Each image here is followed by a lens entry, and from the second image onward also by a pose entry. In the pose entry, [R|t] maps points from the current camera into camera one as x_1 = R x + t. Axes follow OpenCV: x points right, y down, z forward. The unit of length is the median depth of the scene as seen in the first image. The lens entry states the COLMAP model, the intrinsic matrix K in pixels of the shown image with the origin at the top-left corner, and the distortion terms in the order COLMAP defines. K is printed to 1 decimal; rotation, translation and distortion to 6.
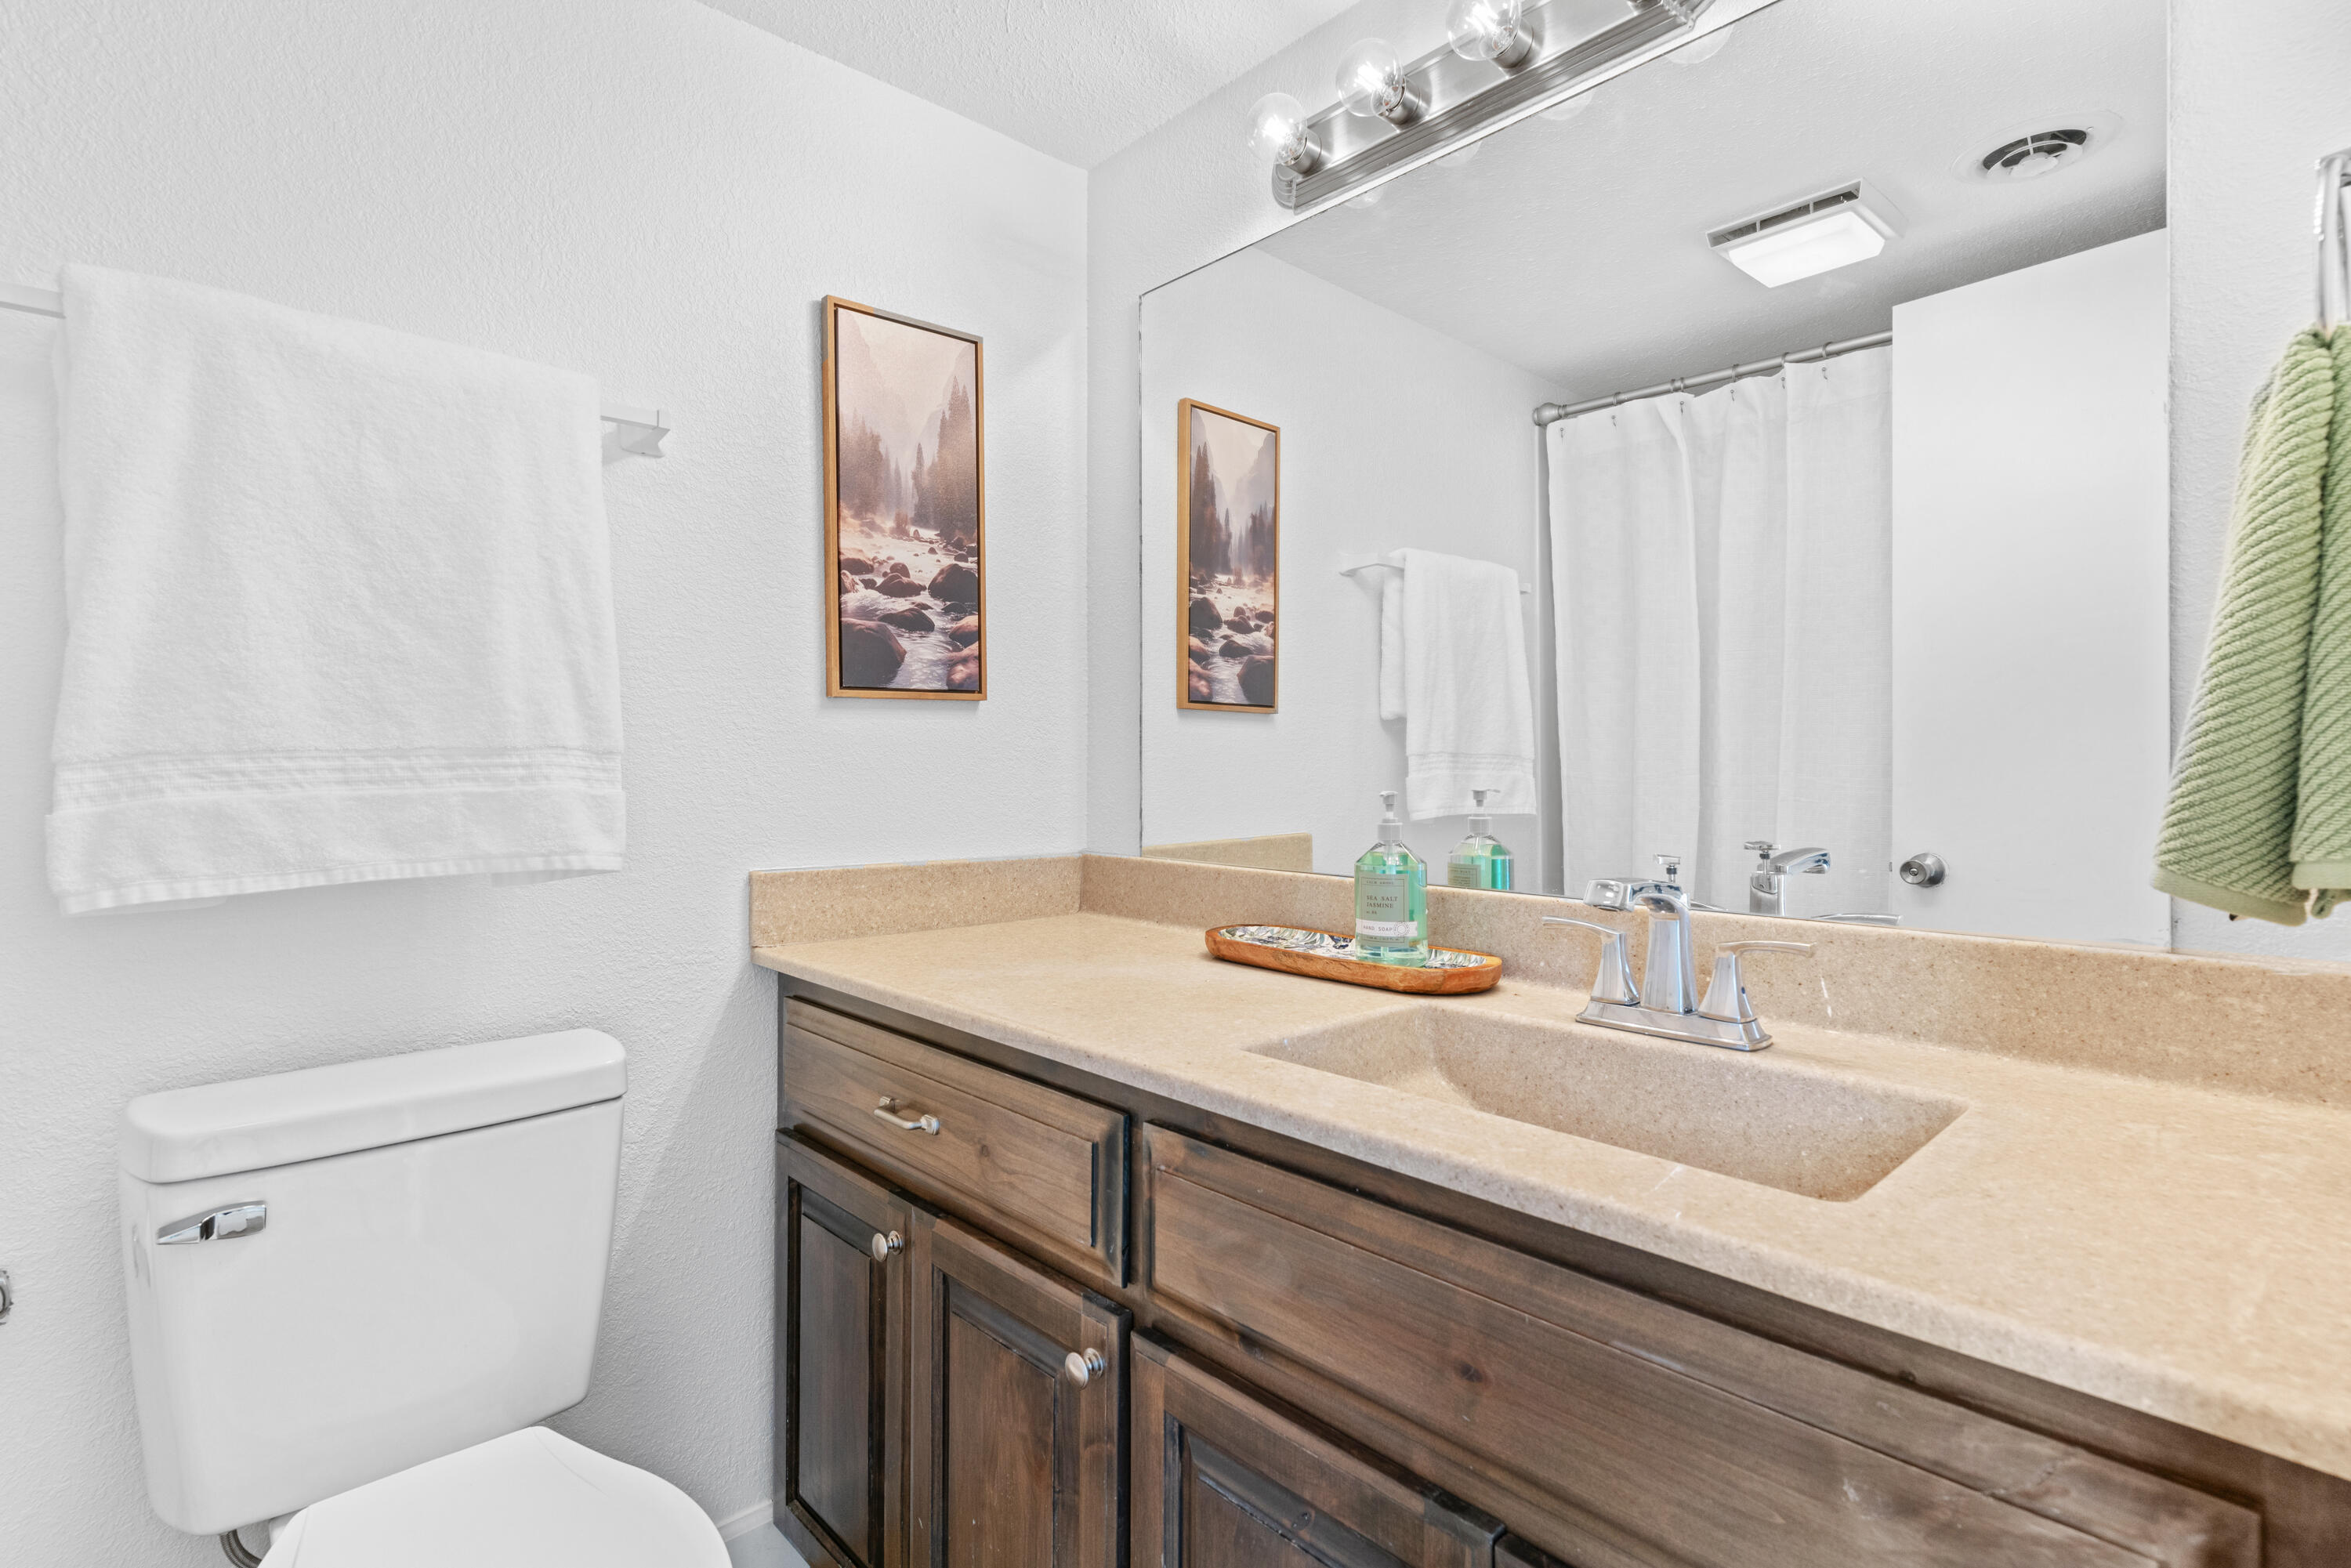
lens RADIAL K [[1122.9, 0, 1164.7], [0, 1122.9, 777.1], [0, 0, 1]] dist [0.002058, -0.000445]
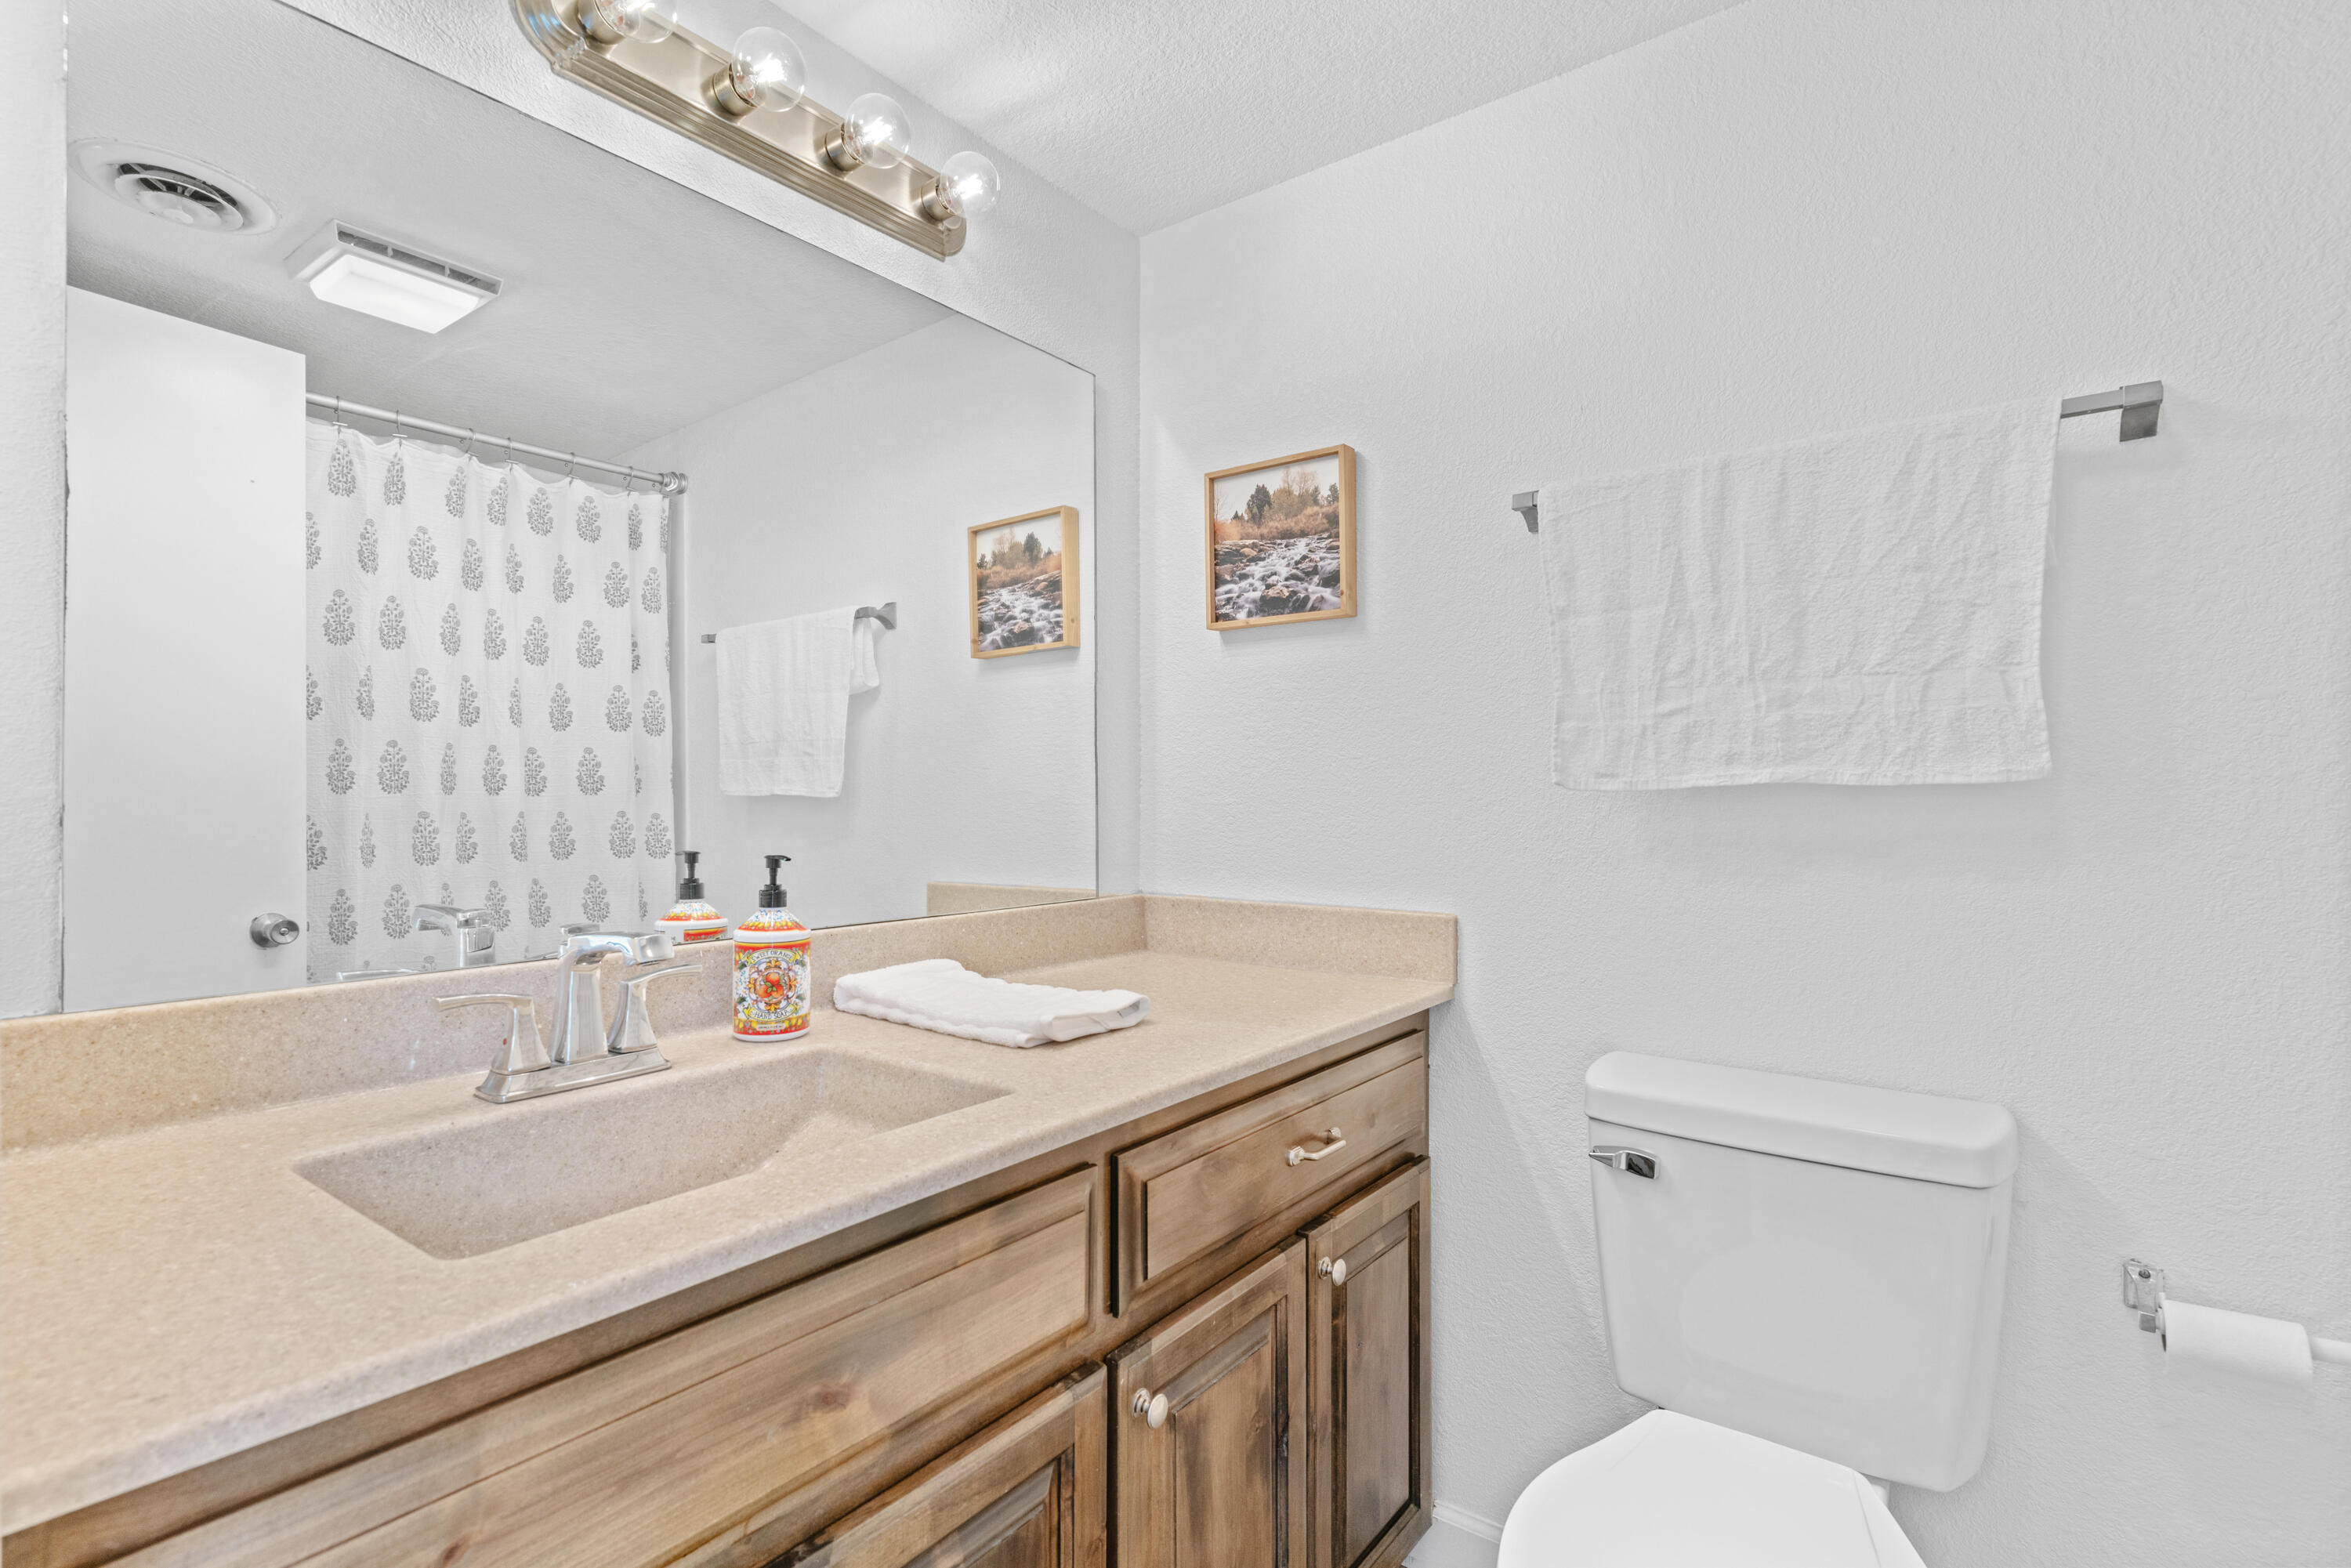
lens RADIAL K [[1091.6, 0, 1163.6], [0, 1091.6, 797.3], [0, 0, 1]] dist [-0.002170, -0.000518]
pose [[-0.195839, 0.006324, 0.980616, -0.546474], [0.016887, 0.999853, -0.003076, -0.016719], [-0.980491, 0.015957, -0.195917, 0.596510]]
